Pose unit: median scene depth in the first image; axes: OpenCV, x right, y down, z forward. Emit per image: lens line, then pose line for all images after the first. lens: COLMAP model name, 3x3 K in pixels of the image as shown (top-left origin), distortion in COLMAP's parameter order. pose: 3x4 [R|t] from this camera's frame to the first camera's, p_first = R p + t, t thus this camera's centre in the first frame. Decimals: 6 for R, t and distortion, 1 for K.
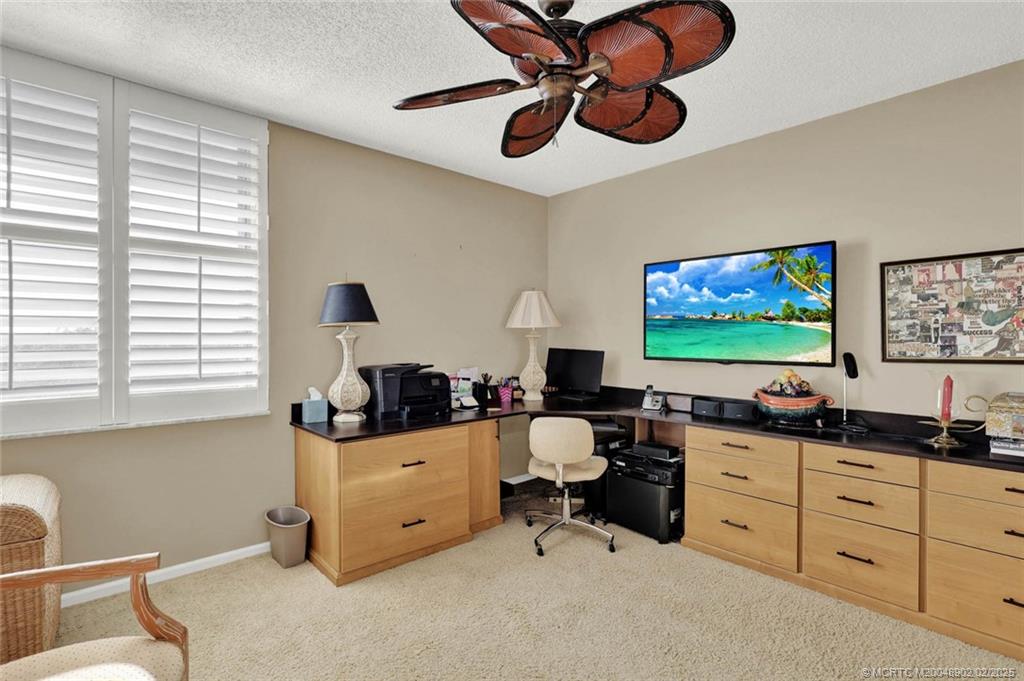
lens RADIAL K [[499.1, 0, 511.2], [0, 499.1, 341.5], [0, 0, 1]] dist [-0.000164, 0.002254]
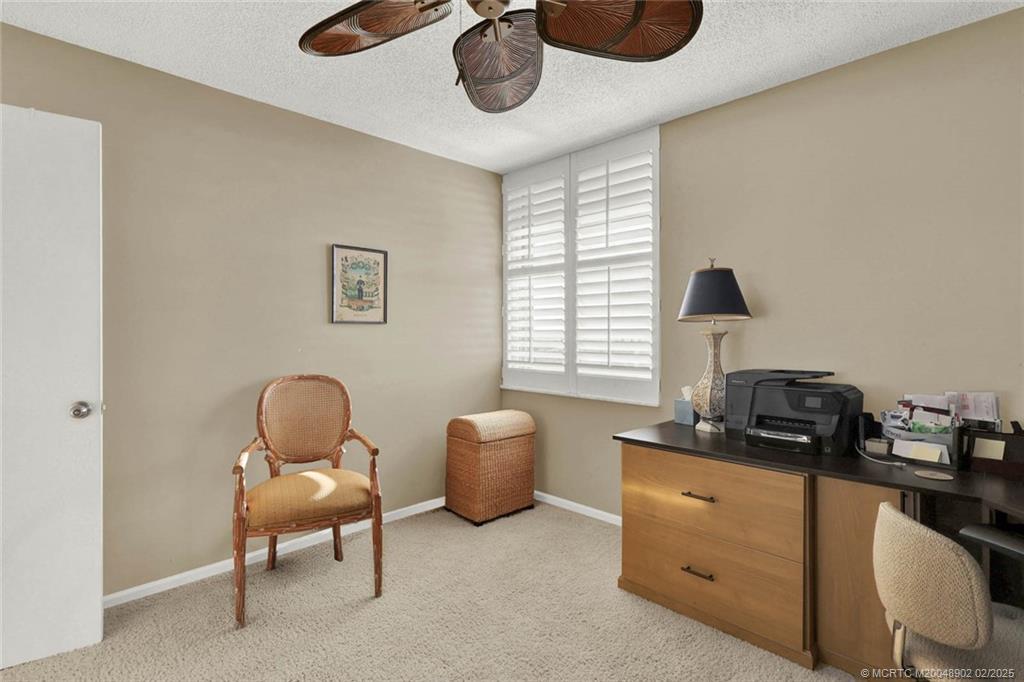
lens RADIAL K [[499.1, 0, 510.3], [0, 499.1, 334.1], [0, 0, 1]] dist [-0.000164, 0.002254]
pose [[0.037270, 0.010955, -0.999245, 0.702416], [-0.003861, 0.999934, 0.010818, -0.020202], [0.999298, 0.003455, 0.037310, 0.836551]]
